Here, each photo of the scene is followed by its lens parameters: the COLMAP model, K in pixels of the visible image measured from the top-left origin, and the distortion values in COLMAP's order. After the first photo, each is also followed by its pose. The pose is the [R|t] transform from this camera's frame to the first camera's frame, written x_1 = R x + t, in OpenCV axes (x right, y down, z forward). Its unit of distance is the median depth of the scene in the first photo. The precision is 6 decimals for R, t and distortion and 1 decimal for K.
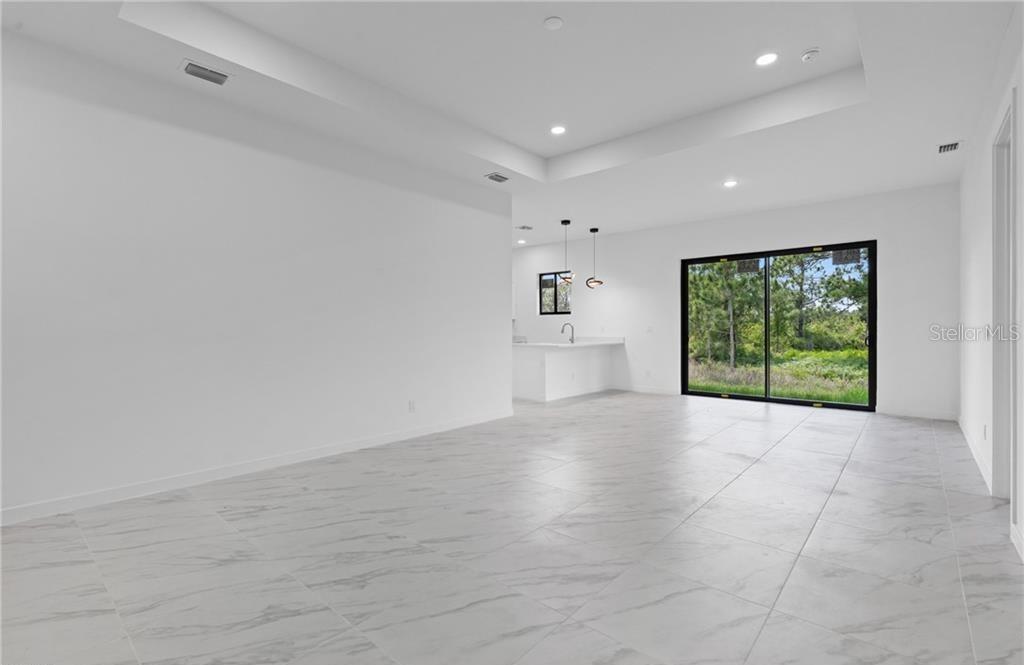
lens RADIAL K [[463.4, 0, 509.9], [0, 463.4, 327.0], [0, 0, 1]] dist [0.003695, -0.000474]
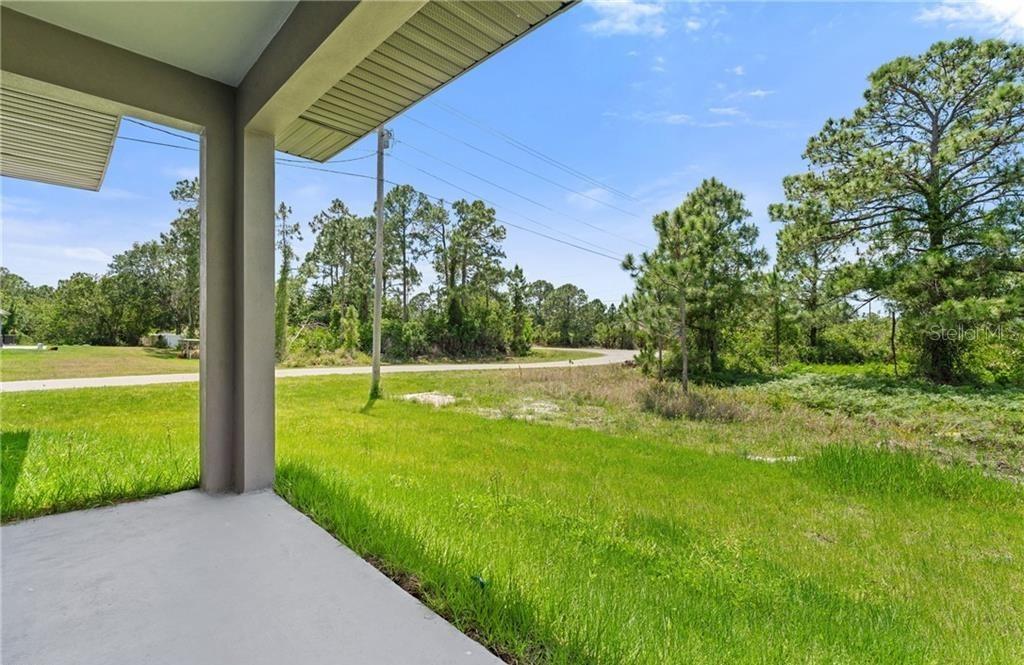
lens RADIAL K [[463.4, 0, 512.9], [0, 463.4, 329.1], [0, 0, 1]] dist [0.003695, -0.000474]
pose [[0.998304, 0.004237, -0.058059, 0.196434], [-0.004876, 0.999929, -0.010855, 0.004680], [0.058009, 0.011120, 0.998254, 0.219692]]
